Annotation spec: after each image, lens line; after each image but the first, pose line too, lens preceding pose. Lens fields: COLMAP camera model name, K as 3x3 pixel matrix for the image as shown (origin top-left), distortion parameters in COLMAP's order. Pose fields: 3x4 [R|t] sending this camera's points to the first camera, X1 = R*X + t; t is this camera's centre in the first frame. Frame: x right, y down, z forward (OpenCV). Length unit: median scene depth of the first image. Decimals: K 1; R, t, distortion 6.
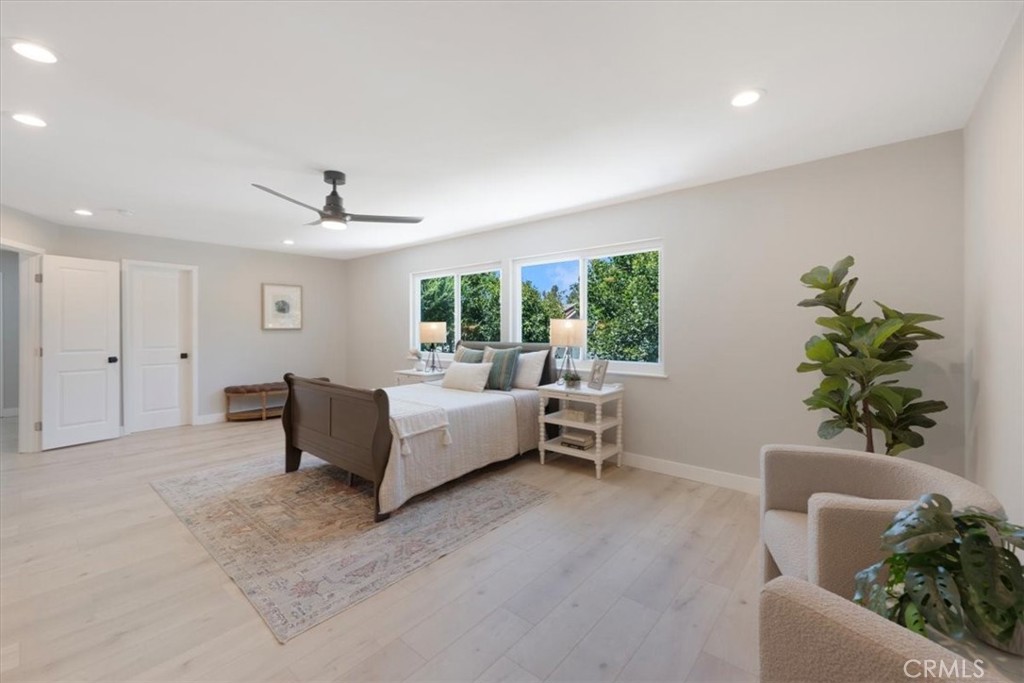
lens RADIAL K [[421.5, 0, 511.1], [0, 421.5, 330.2], [0, 0, 1]] dist [-0.001899, 0.000043]
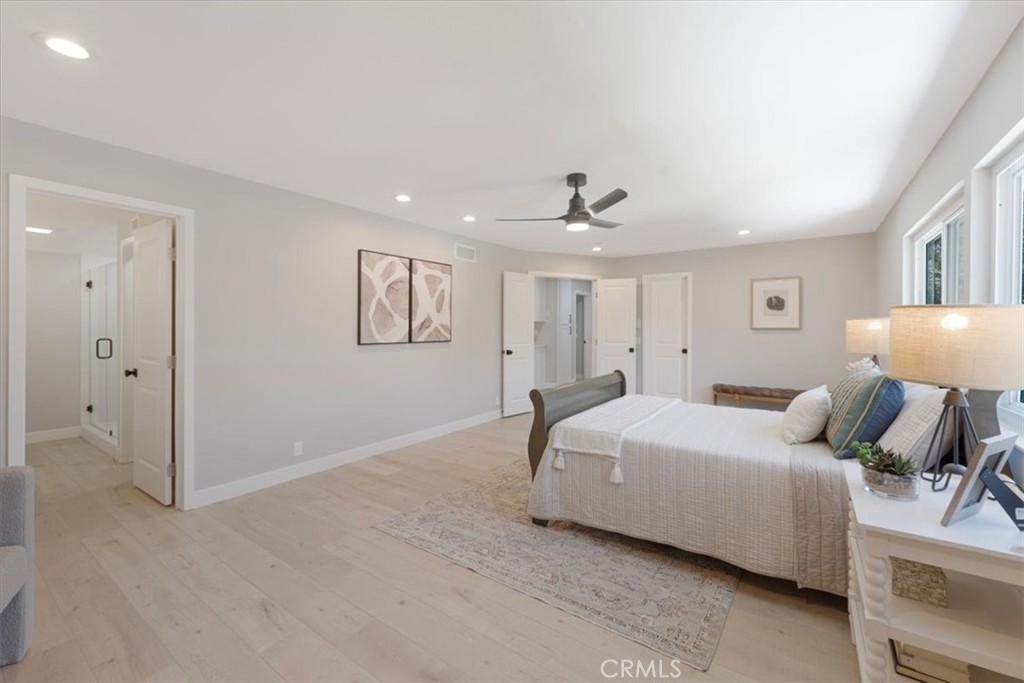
lens RADIAL K [[421.5, 0, 510.6], [0, 421.5, 334.6], [0, 0, 1]] dist [-0.001899, 0.000043]
pose [[0.087282, 0.020549, -0.995972, 0.586792], [-0.009433, 0.999759, 0.019801, -0.005615], [0.996139, 0.007667, 0.087455, 0.762933]]
